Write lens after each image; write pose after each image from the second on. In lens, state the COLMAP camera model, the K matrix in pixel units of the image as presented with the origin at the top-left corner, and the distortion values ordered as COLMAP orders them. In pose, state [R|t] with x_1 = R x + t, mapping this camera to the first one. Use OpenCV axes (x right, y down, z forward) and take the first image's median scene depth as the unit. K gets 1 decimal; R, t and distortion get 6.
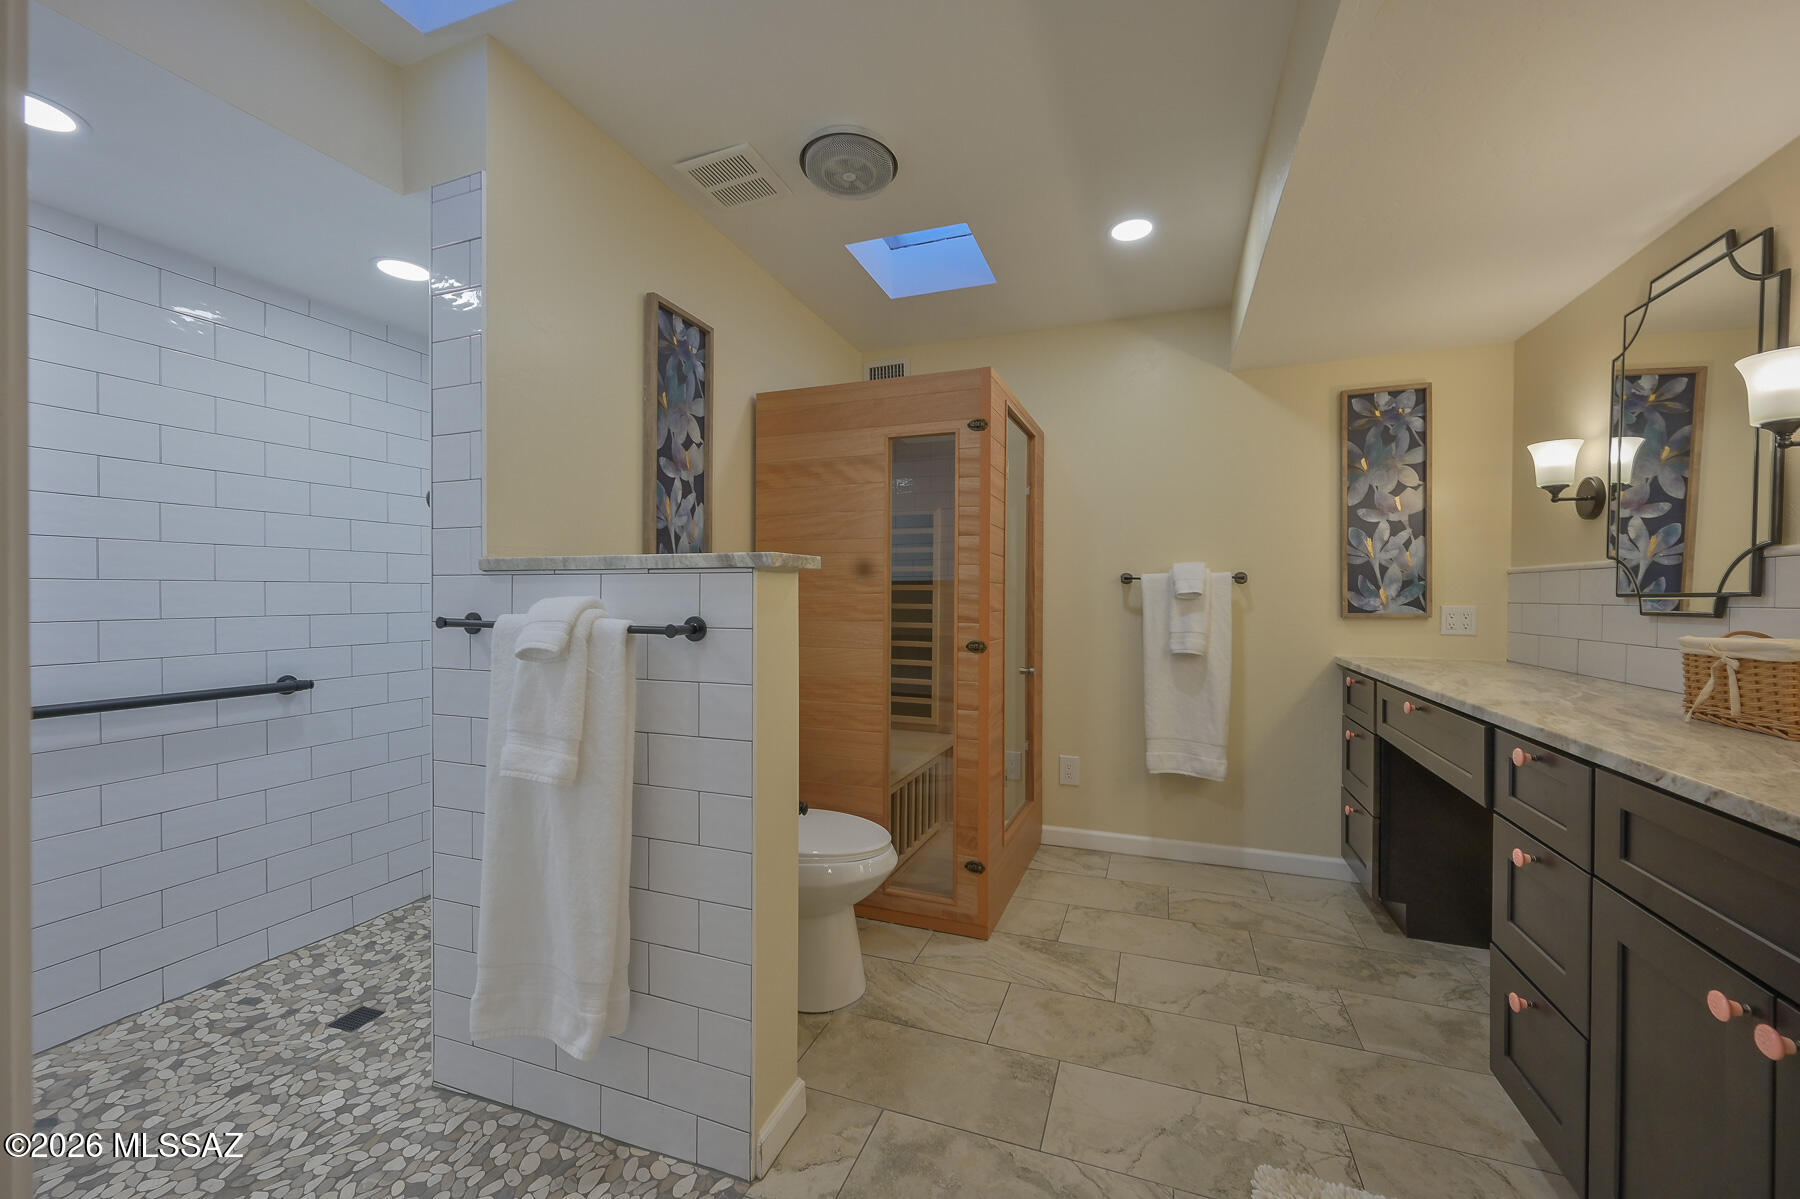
lens RADIAL K [[707.4, 0, 902.5], [0, 707.4, 600.9], [0, 0, 1]] dist [-0.003054, 0.000421]
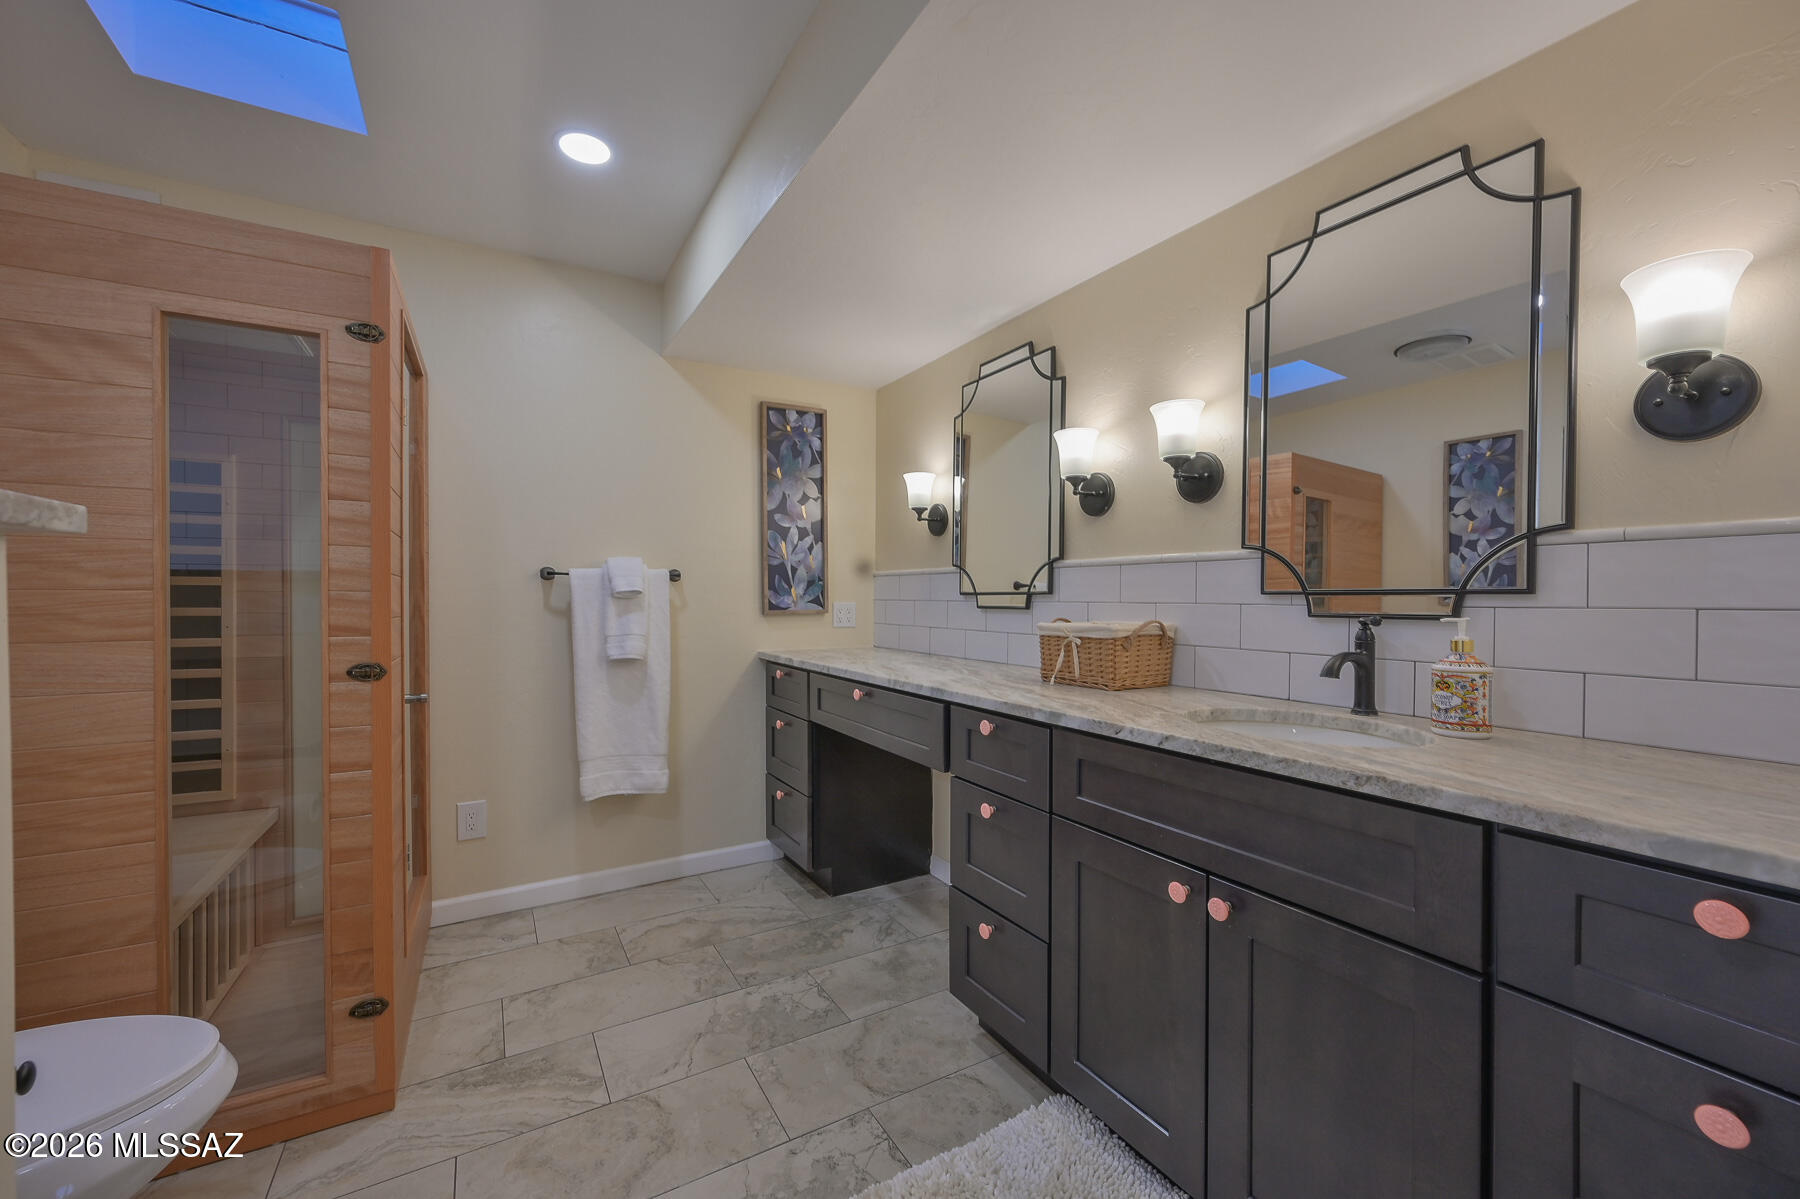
lens RADIAL K [[707.4, 0, 900.6], [0, 707.4, 603.6], [0, 0, 1]] dist [-0.003054, 0.000421]
pose [[0.630929, -0.010346, 0.775772, -0.088331], [0.006161, 0.999946, 0.008325, -0.000817], [-0.775816, -0.000473, 0.630959, 0.202391]]
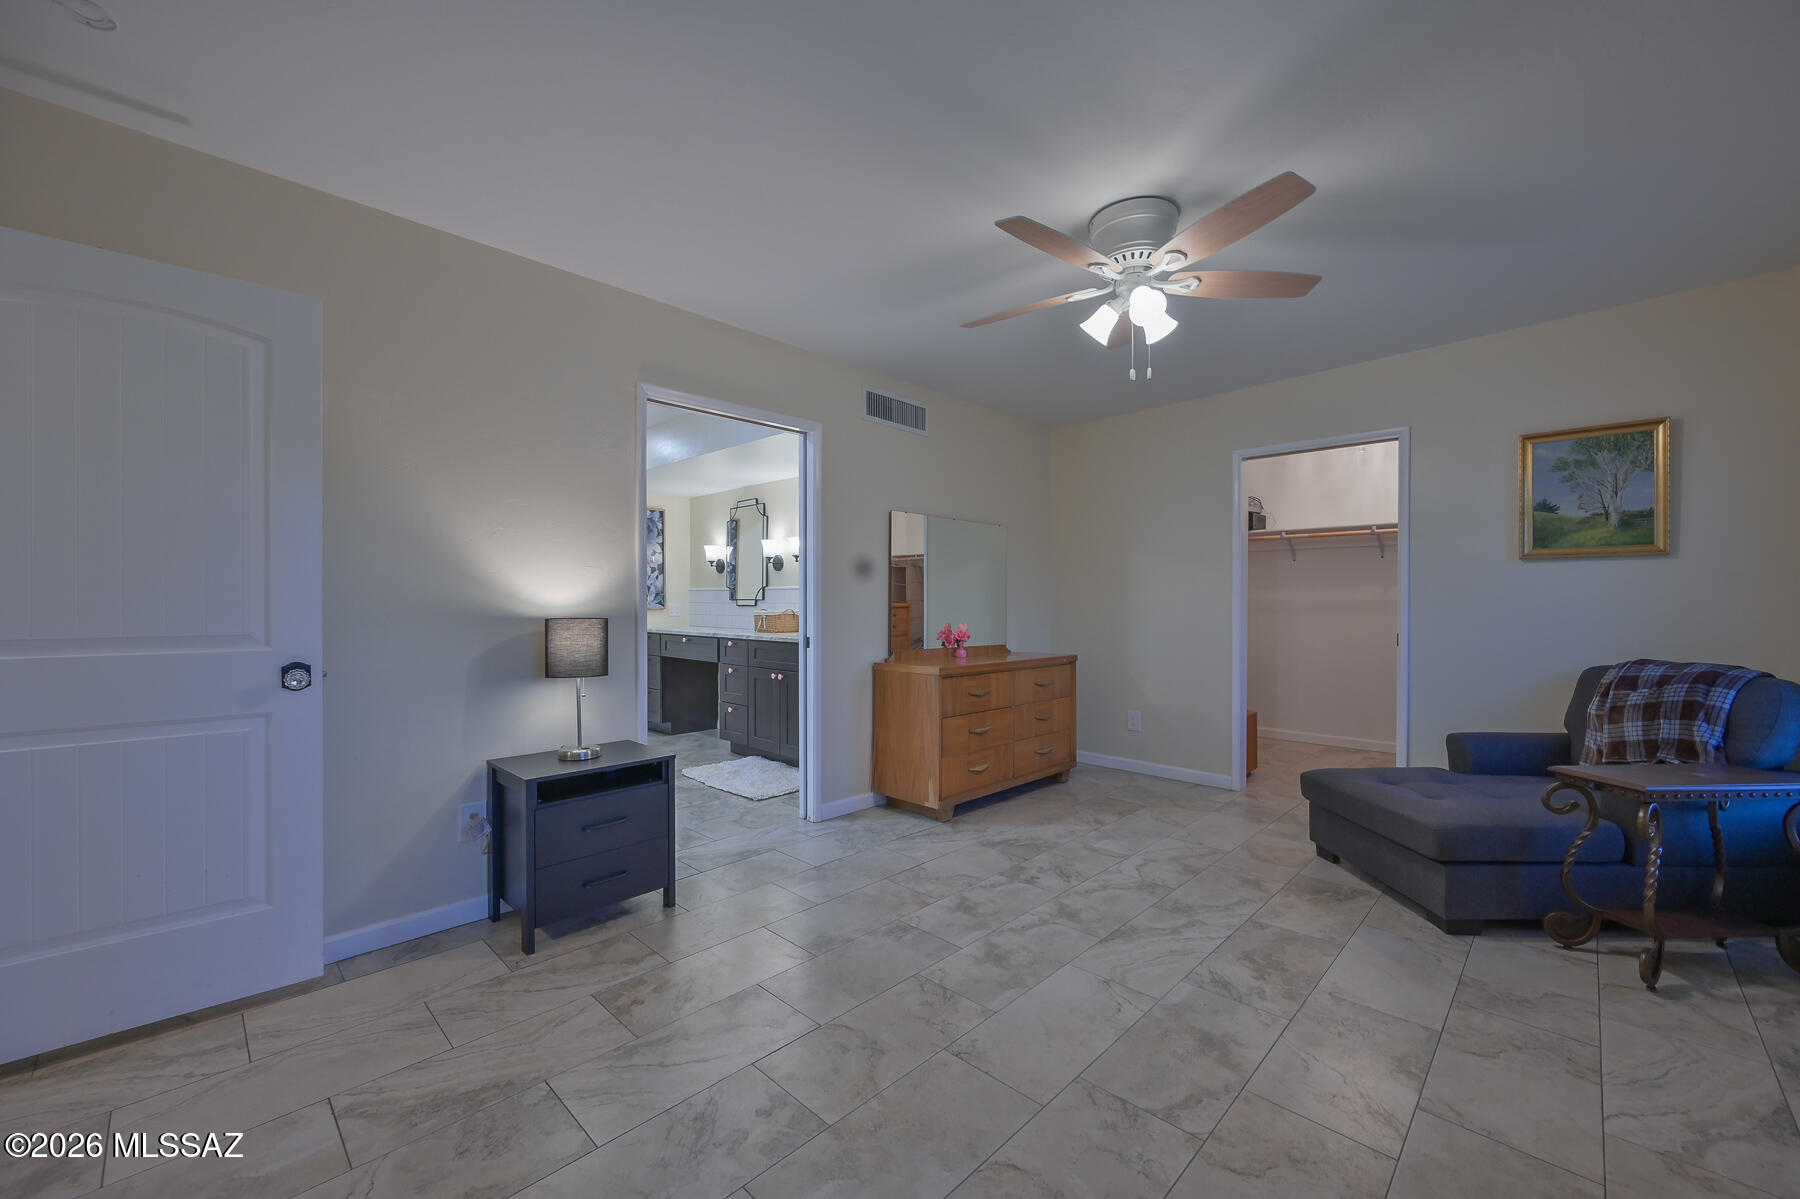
lens RADIAL K [[707.4, 0, 903.3], [0, 707.4, 601.9], [0, 0, 1]] dist [-0.003054, 0.000421]
pose [[0.401357, -0.009969, 0.915867, -1.277432], [0.006400, 0.999947, 0.008080, -0.015213], [-0.915899, 0.002618, 0.401400, -0.788304]]
